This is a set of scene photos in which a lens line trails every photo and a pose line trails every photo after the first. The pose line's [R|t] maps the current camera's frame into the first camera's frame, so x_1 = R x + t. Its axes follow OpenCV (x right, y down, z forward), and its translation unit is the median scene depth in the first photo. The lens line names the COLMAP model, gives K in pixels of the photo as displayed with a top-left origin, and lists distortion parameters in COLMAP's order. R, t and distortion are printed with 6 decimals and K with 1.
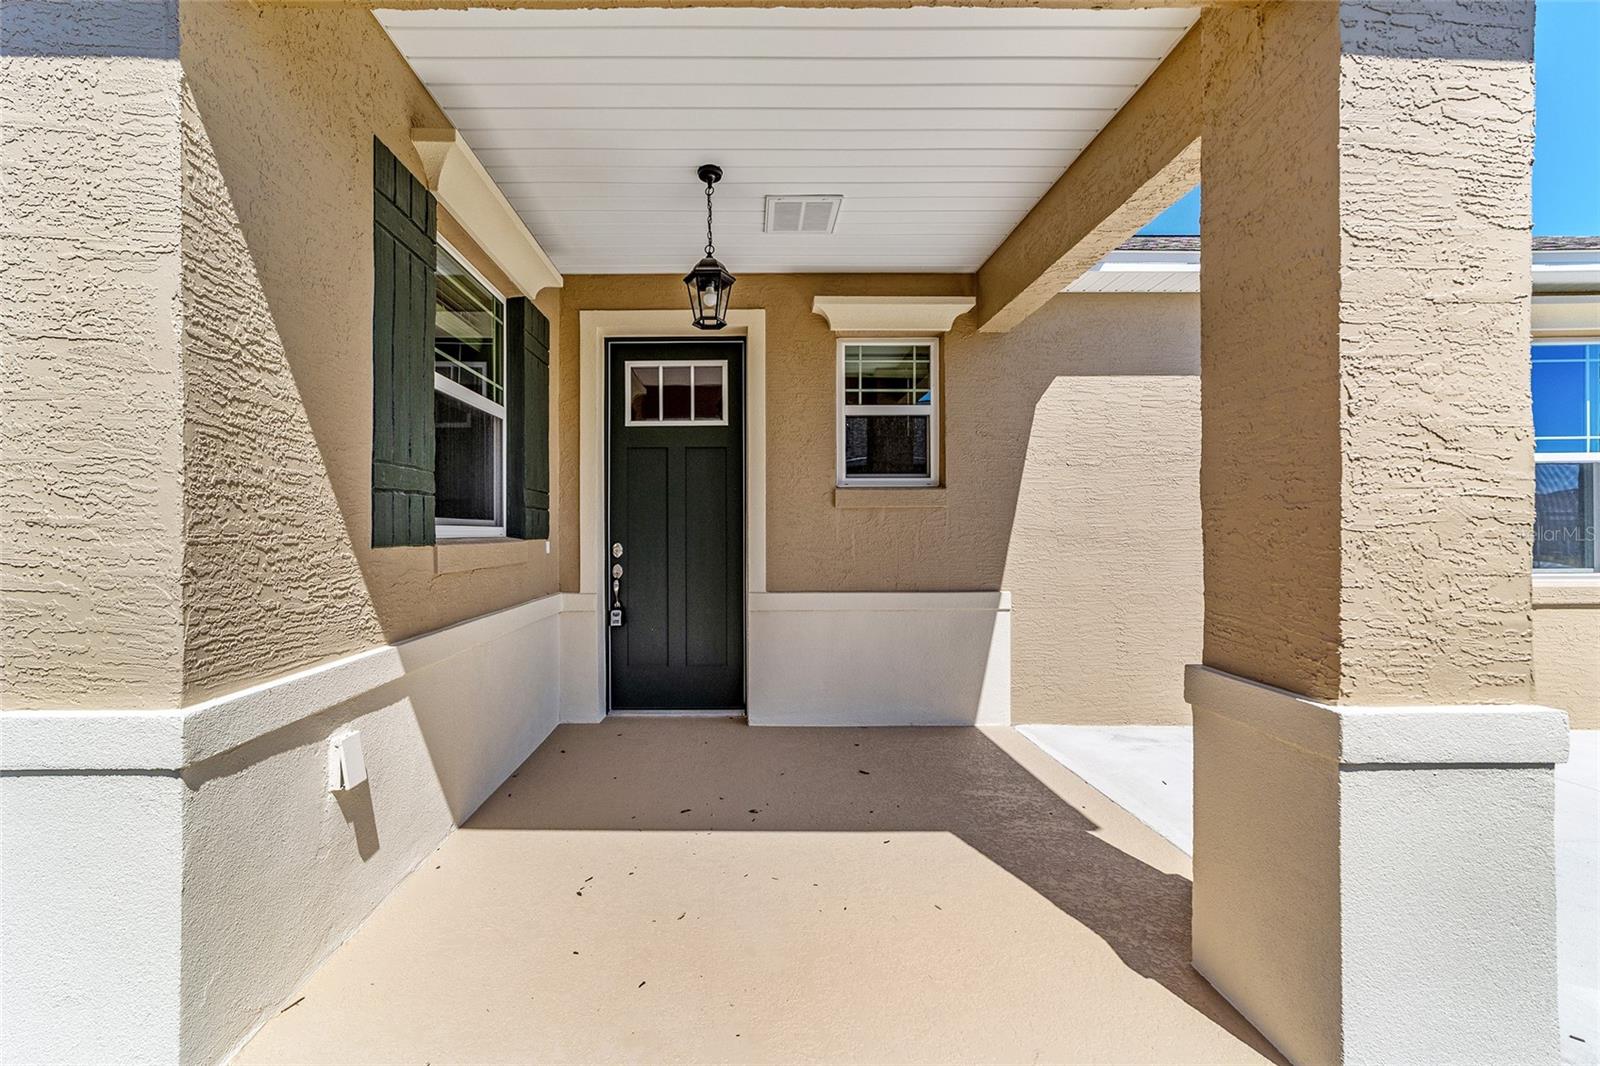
lens RADIAL K [[616.4, 0, 789.8], [0, 616.4, 533.7], [0, 0, 1]] dist [-0.005102, 0.000616]
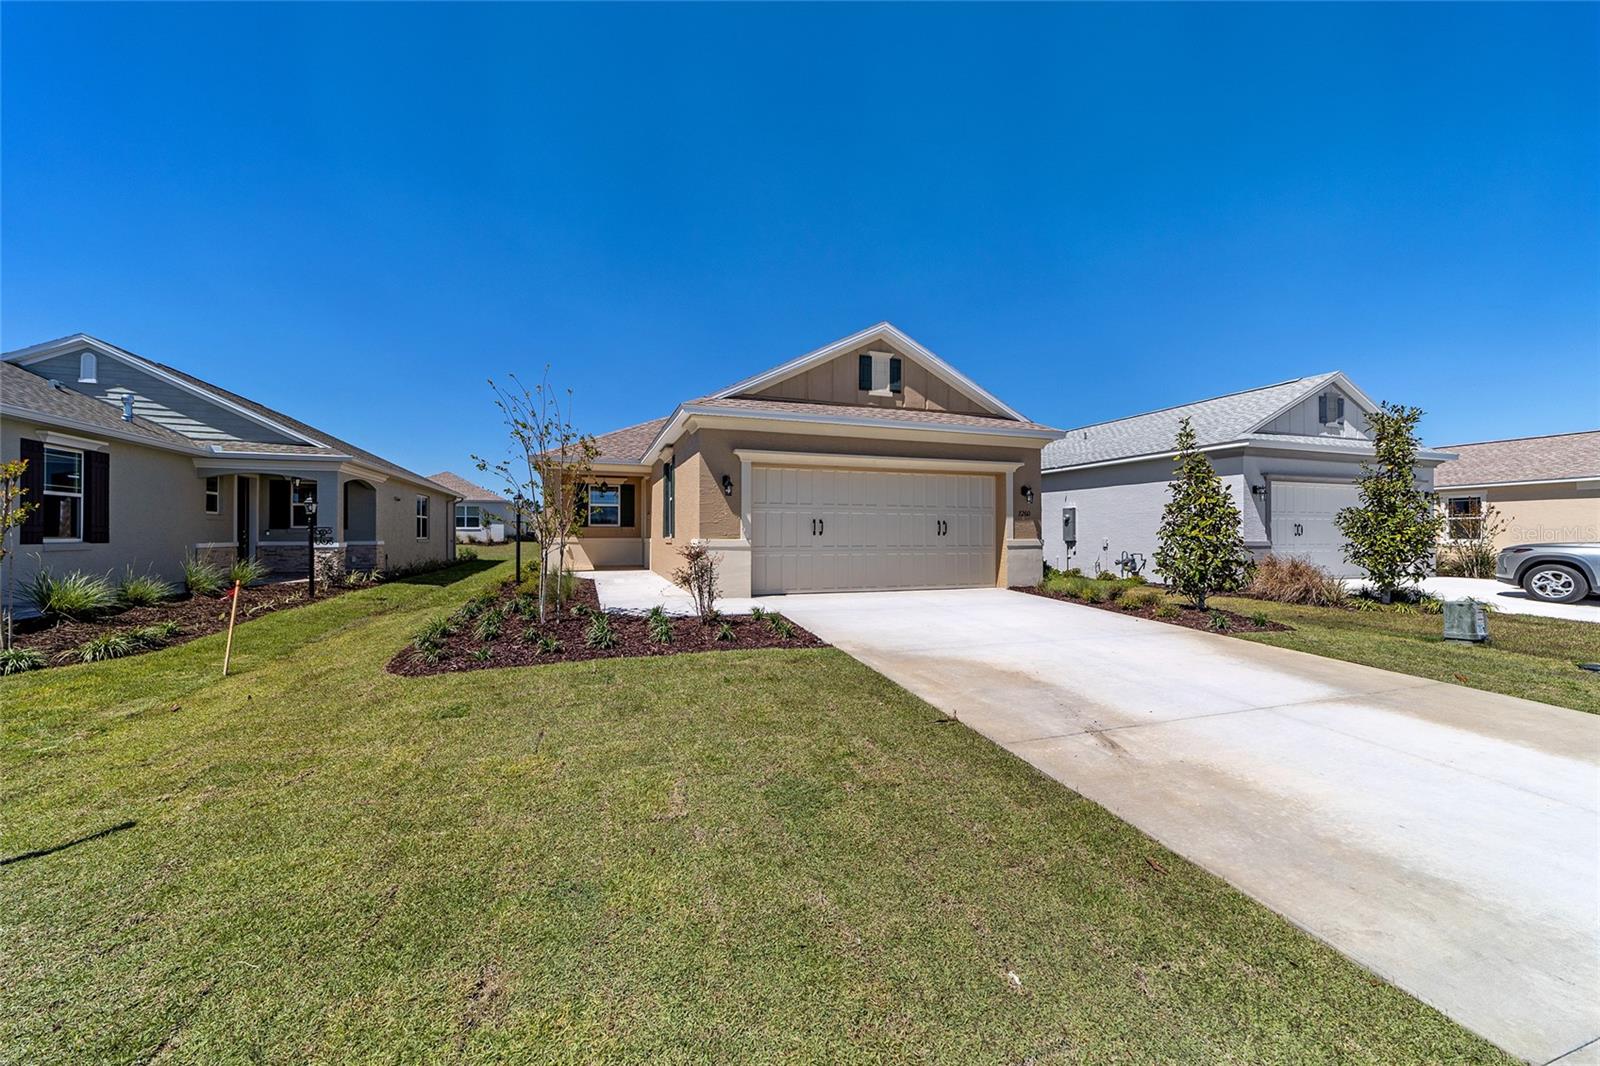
lens RADIAL K [[616.4, 0, 789.8], [0, 616.4, 533.7], [0, 0, 1]] dist [-0.005102, 0.000616]
pose [[0.287856, -0.001172, -0.957673, 6.032409], [-0.006413, 0.999974, -0.003152, 0.085907], [0.957652, 0.007048, 0.287842, 0.945683]]
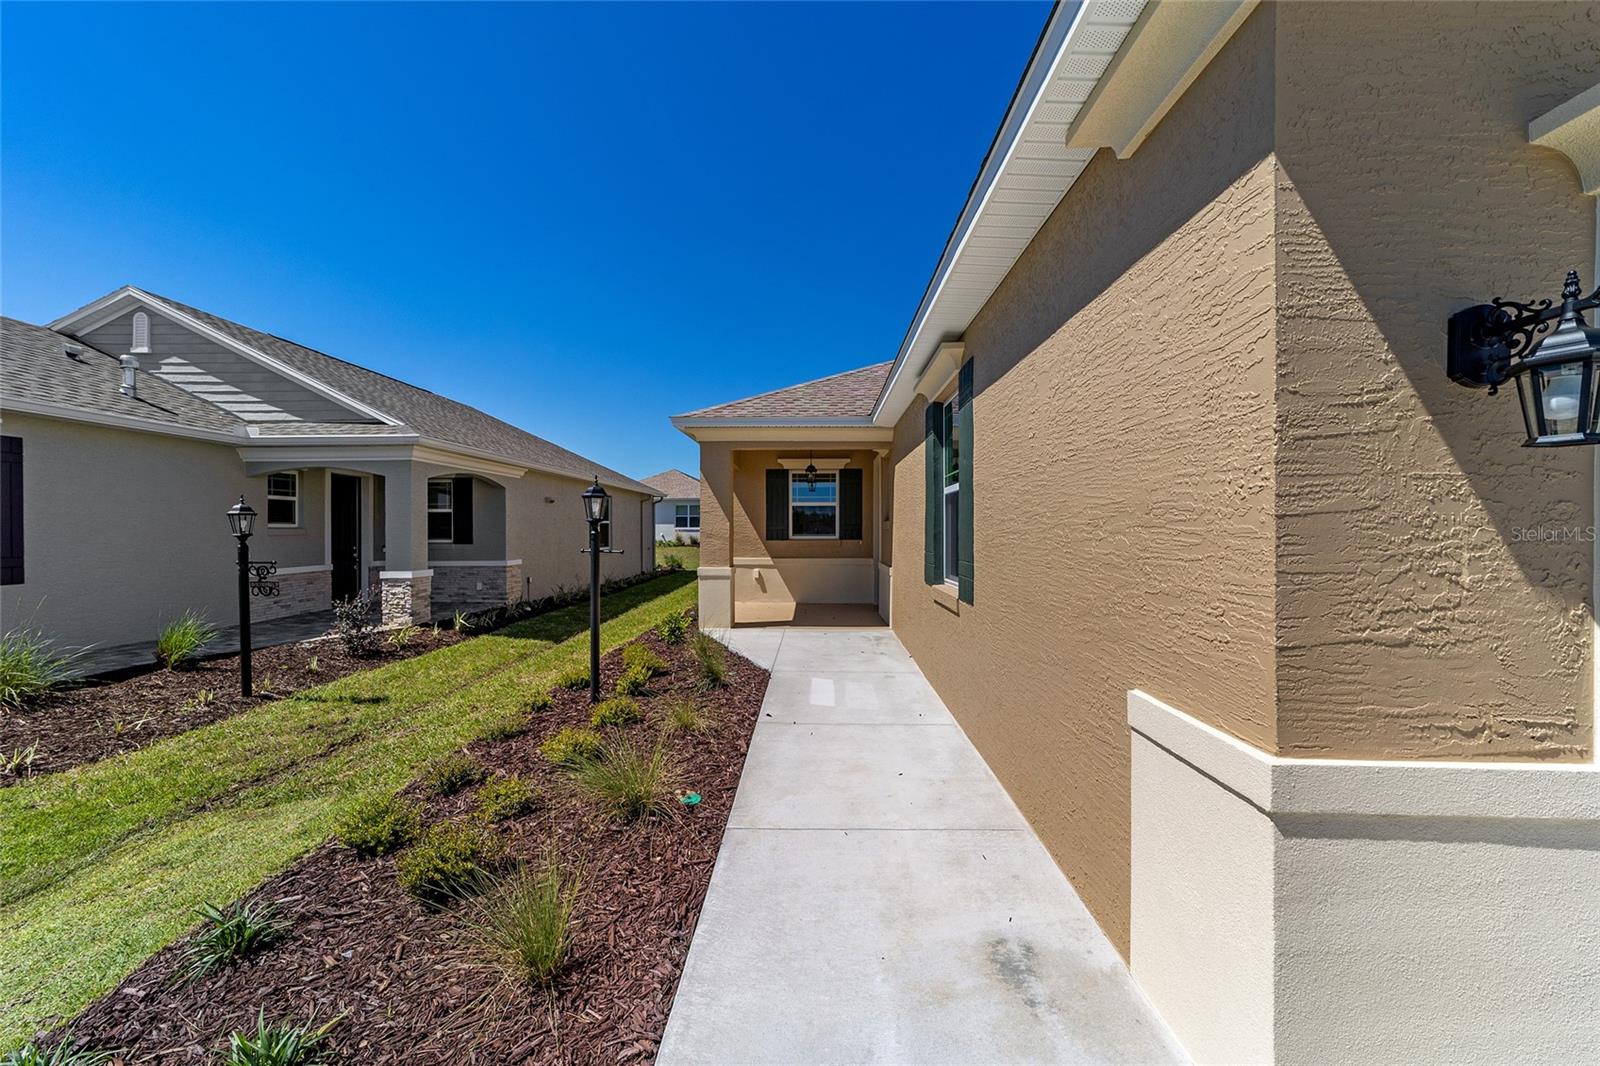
lens RADIAL K [[616.4, 0, 789.8], [0, 616.4, 533.7], [0, 0, 1]] dist [-0.005102, 0.000616]
pose [[-0.076662, 0.008806, -0.997018, 3.338846], [-0.003998, 0.999950, 0.009140, -0.062207], [0.997049, 0.004687, -0.076623, 1.086292]]
